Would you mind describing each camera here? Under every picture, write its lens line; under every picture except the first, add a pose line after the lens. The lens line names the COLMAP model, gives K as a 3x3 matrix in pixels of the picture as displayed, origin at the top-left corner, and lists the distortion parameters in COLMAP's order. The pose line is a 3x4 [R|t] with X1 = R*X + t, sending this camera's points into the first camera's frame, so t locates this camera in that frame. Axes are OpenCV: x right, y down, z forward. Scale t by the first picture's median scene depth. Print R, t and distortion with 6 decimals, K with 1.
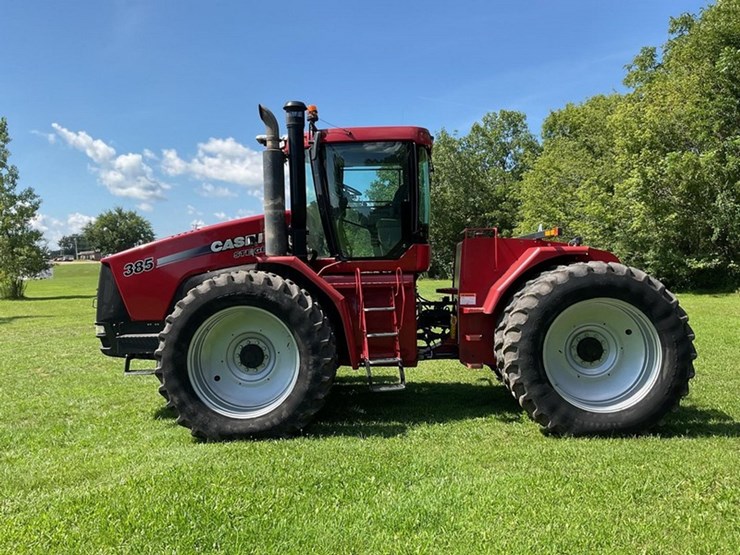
lens RADIAL K [[617.1, 0, 360.2], [0, 617.1, 277.4], [0, 0, 1]] dist [0.096281, -0.186633]
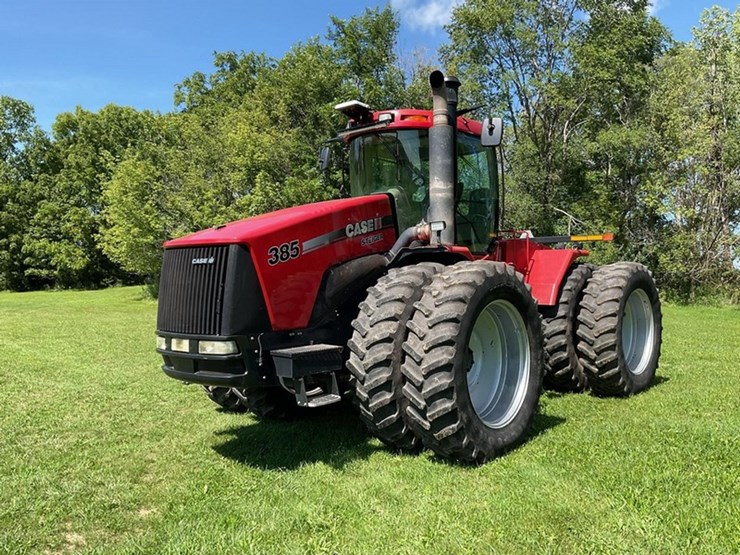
lens RADIAL K [[617.1, 0, 360.2], [0, 617.1, 277.4], [0, 0, 1]] dist [0.096281, -0.186633]
pose [[0.628912, 0.012090, 0.777382, -0.833375], [0.006355, 0.999766, -0.020690, 0.025912], [-0.777450, 0.017953, 0.628688, 0.496682]]
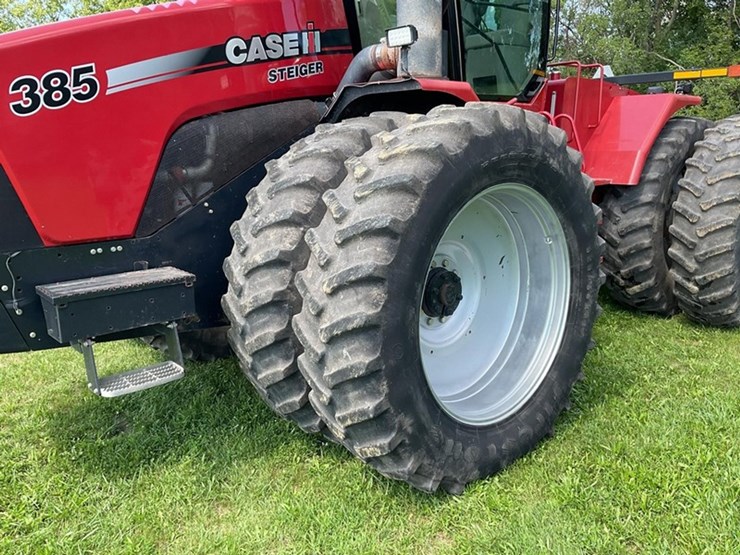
lens RADIAL K [[617.1, 0, 360.2], [0, 617.1, 277.4], [0, 0, 1]] dist [0.096281, -0.186633]
pose [[0.725653, -0.135192, 0.674649, -0.477079], [0.012198, 0.982881, 0.183839, 0.024068], [-0.687953, -0.125174, 0.714879, 0.620236]]
